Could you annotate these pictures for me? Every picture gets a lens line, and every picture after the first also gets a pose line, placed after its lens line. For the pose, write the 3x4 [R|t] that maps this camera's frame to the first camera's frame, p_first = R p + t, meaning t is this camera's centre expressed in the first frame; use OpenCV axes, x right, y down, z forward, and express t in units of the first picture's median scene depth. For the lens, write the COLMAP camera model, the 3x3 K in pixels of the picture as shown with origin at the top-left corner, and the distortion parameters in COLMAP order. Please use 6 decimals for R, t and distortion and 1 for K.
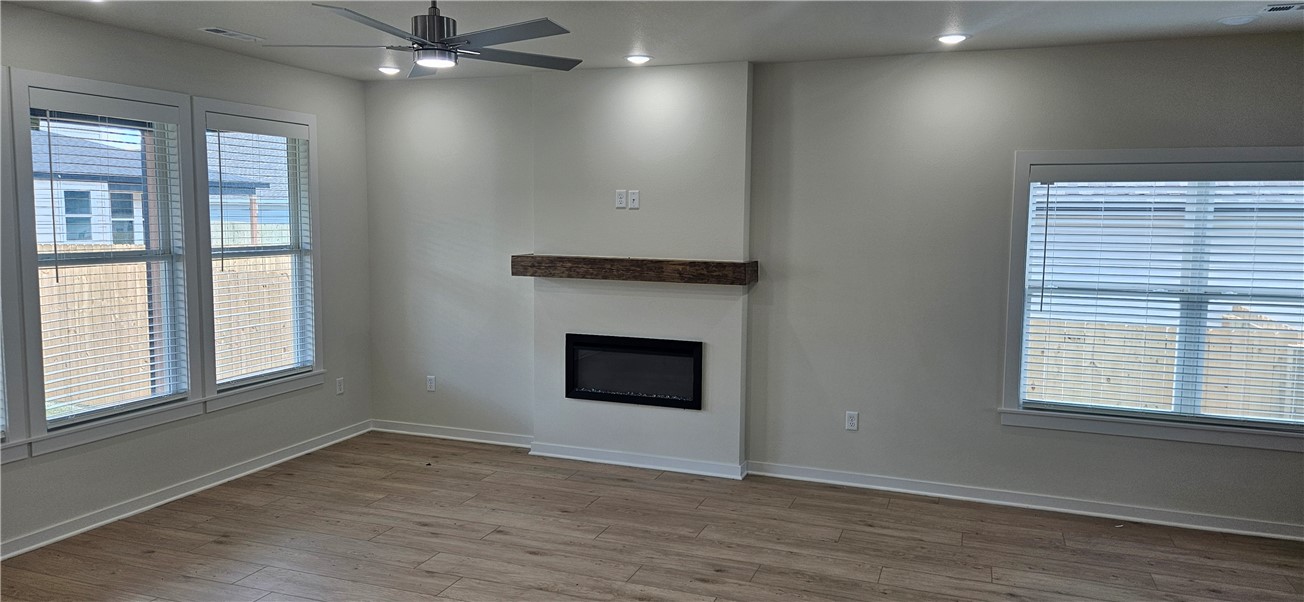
lens RADIAL K [[848.0, 0, 652.0], [0, 848.0, 301.0], [0, 0, 1]] dist [0.033506, -0.000511]
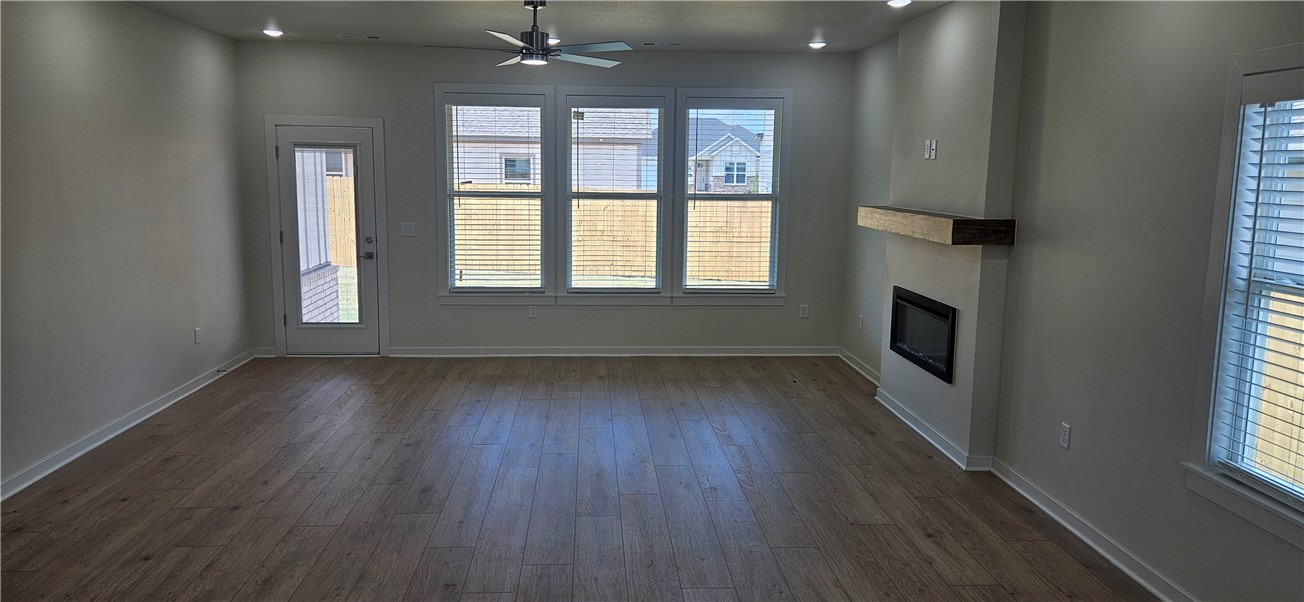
lens RADIAL K [[864.8, 0, 655.8], [0, 864.8, 289.7], [0, 0, 1]] dist [0.005625, 0.001131]
pose [[0.413045, 0.118866, -0.902920, 0.824190], [-0.098579, 0.991456, 0.085426, -0.019885], [0.905360, 0.053724, 0.421234, 0.360779]]
